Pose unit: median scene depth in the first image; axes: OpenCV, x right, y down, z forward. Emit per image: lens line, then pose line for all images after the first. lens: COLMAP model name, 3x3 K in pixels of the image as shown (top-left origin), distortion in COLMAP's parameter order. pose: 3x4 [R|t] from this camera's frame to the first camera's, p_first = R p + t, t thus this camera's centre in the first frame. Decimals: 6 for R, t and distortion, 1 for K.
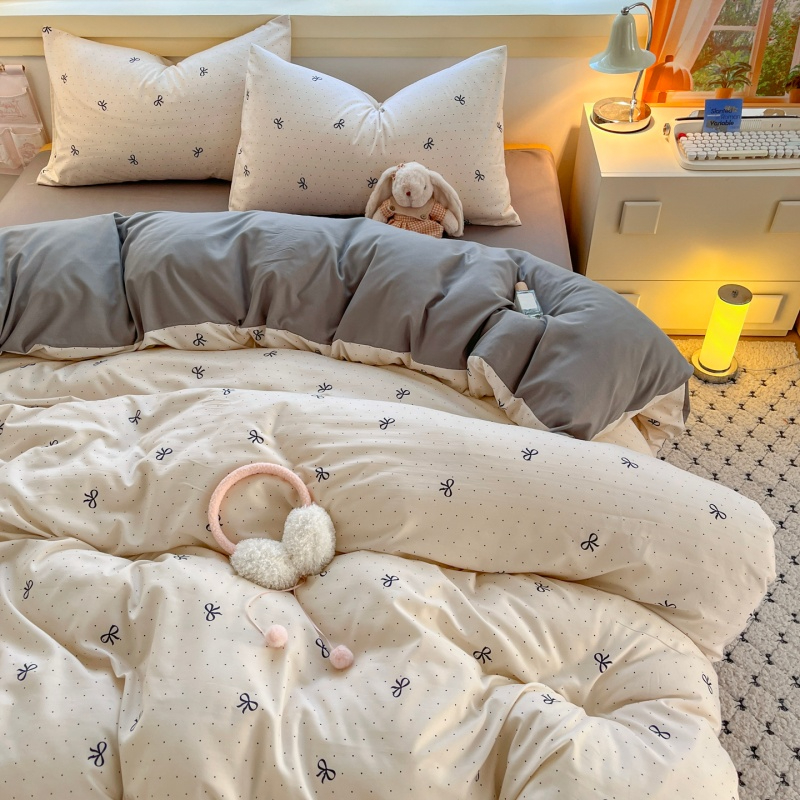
lens RADIAL K [[814.4, 0, 399.7], [0, 814.4, 394.9], [0, 0, 1]] dist [0.002036, 0.025711]
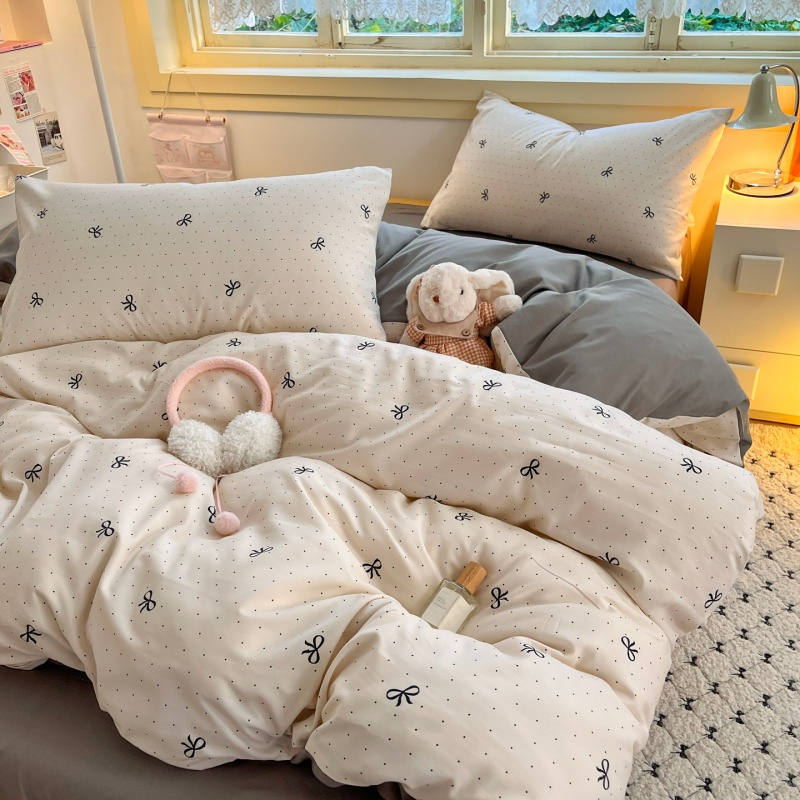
lens RADIAL K [[794.5, 0, 400.0], [0, 794.5, 400.0], [0, 0, 1]] dist [0.041970, -0.076973]
pose [[0.947768, 0.145410, -0.283888, 0.243097], [-0.201549, 0.962853, -0.179697, 0.211520], [0.247213, 0.227529, 0.941869, 0.105790]]
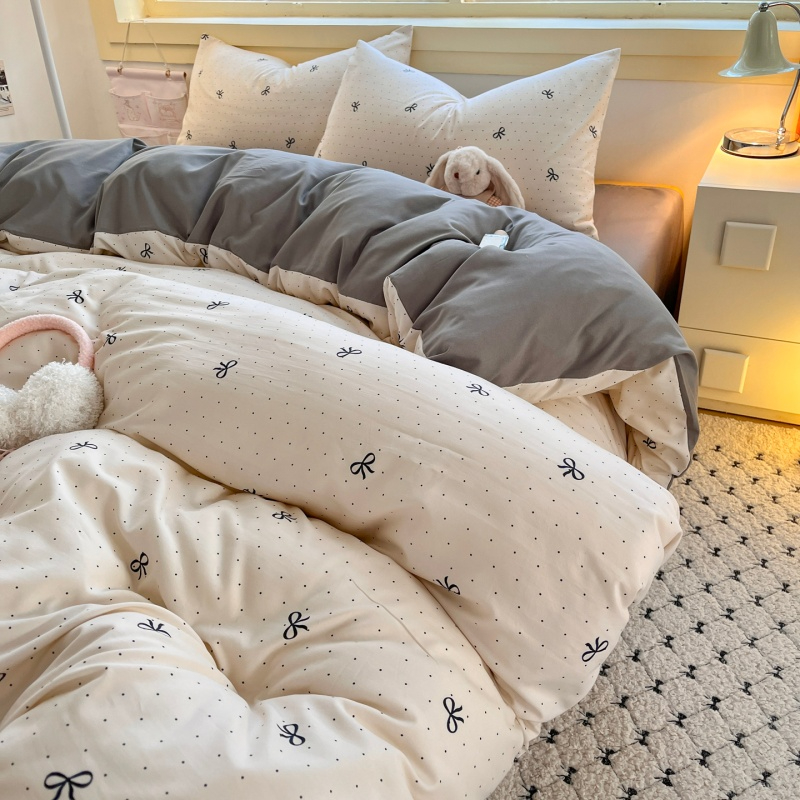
lens RADIAL K [[799.5, 0, 400.0], [0, 799.5, 400.0], [0, 0, 1]] dist [0.005818, -0.005875]
pose [[0.926381, 0.179698, -0.330950, 0.345229], [-0.242174, 0.957263, -0.158110, 0.166343], [0.288394, 0.226617, 0.930308, 0.283308]]
